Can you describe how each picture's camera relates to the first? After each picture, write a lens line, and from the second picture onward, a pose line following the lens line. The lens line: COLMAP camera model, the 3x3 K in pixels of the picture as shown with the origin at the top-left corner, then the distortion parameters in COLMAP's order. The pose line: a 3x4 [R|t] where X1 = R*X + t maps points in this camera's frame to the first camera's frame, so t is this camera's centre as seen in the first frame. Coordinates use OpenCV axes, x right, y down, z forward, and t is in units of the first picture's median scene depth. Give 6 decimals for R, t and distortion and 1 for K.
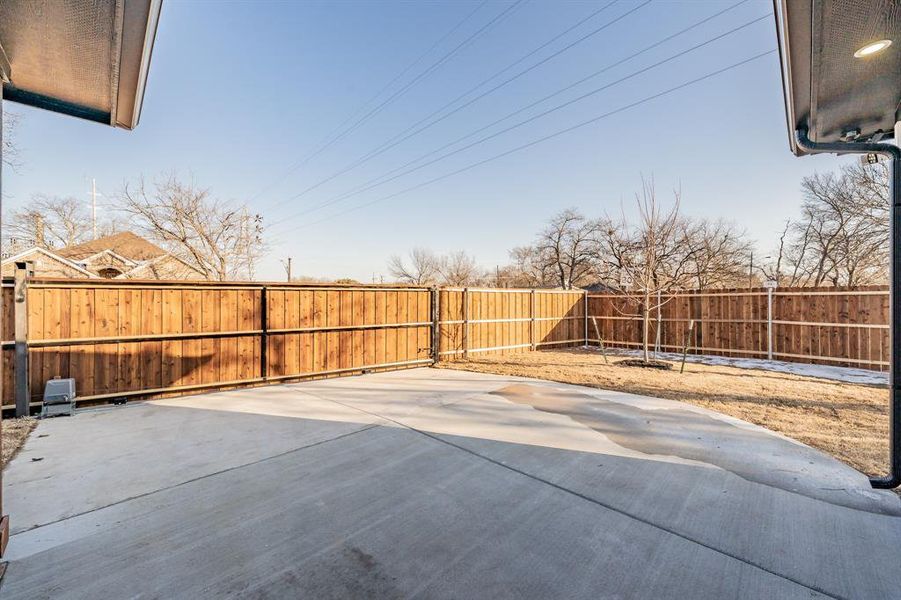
lens RADIAL K [[350.7, 0, 454.7], [0, 350.7, 297.4], [0, 0, 1]] dist [-0.000330, 0.000030]
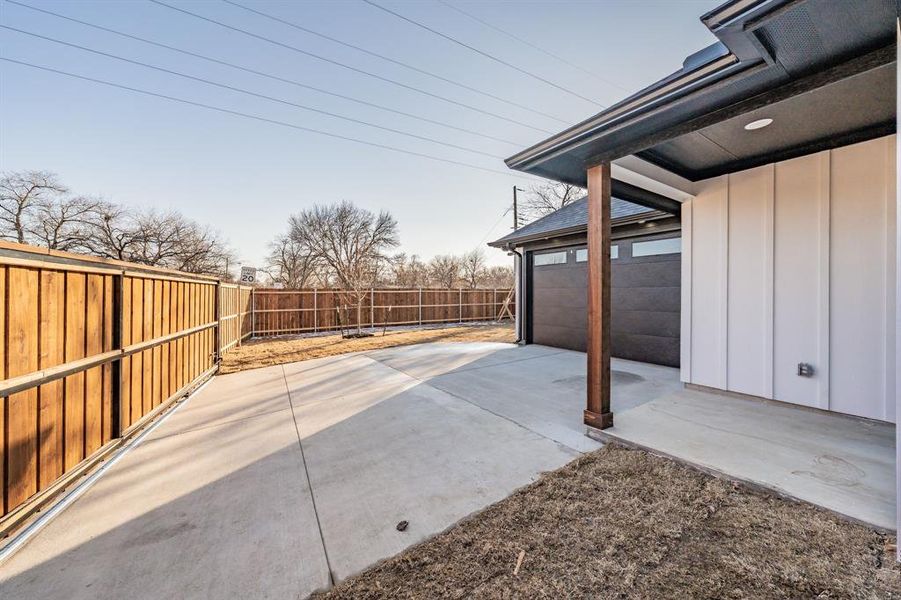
lens RADIAL K [[316.9, 0, 440.0], [0, 316.9, 293.6], [0, 0, 1]] dist [-0.002765, 0.000006]
pose [[0.226540, 0.001846, 0.974000, -0.634782], [0.002261, 0.999995, -0.002421, 0.004913], [-0.973999, 0.002751, 0.226534, 0.282092]]
